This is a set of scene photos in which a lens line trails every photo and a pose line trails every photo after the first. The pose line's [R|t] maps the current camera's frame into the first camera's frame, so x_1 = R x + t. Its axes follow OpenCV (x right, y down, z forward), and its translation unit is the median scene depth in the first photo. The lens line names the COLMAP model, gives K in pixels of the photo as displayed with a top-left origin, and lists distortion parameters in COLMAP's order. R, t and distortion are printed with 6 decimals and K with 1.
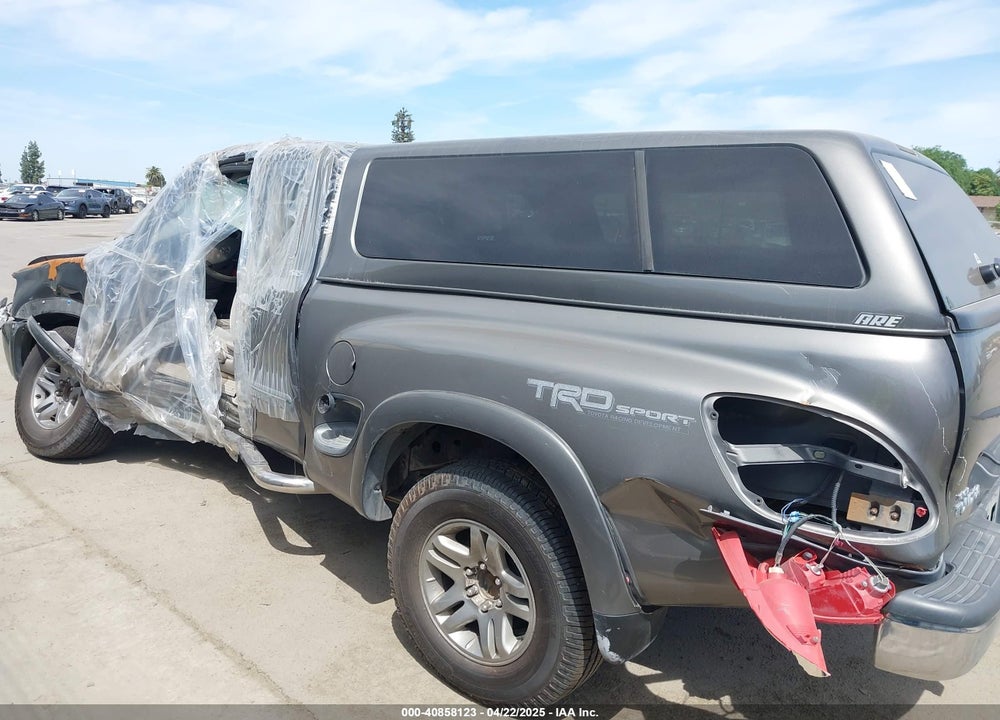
lens RADIAL K [[791.9, 0, 501.3], [0, 791.9, 310.2], [0, 0, 1]] dist [0.059835, -0.076905]
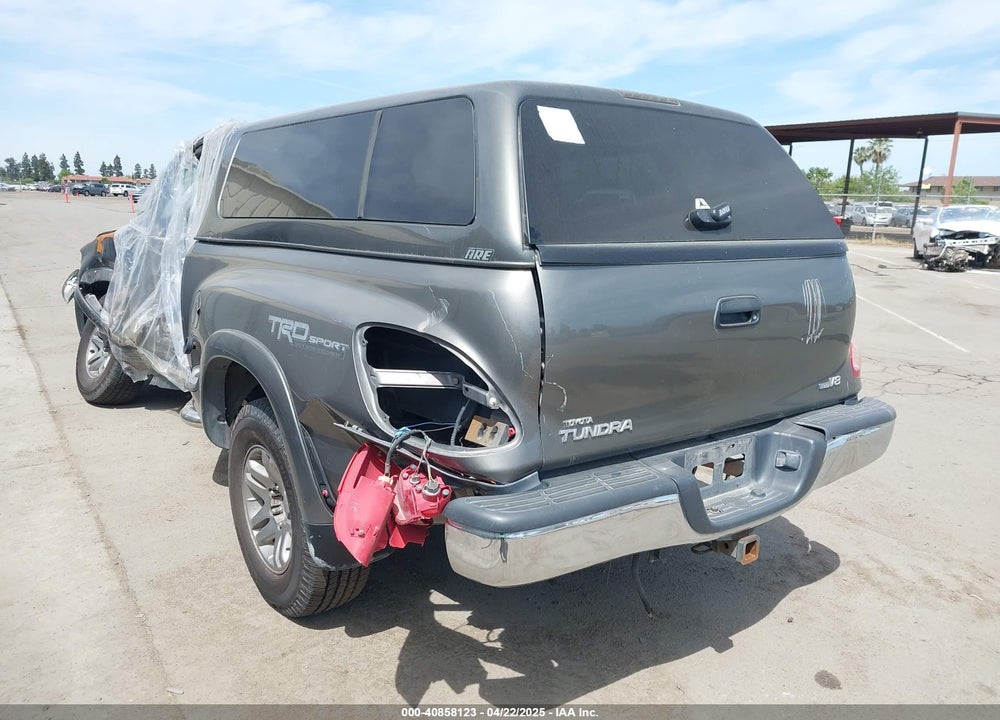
lens RADIAL K [[800.7, 0, 499.4], [0, 800.7, 302.1], [0, 0, 1]] dist [0.051637, -0.071712]
pose [[0.971501, 0.011912, -0.236736, 0.537367], [-0.013090, 0.999909, -0.003405, 0.057225], [0.236674, 0.006406, 0.971568, -0.035608]]
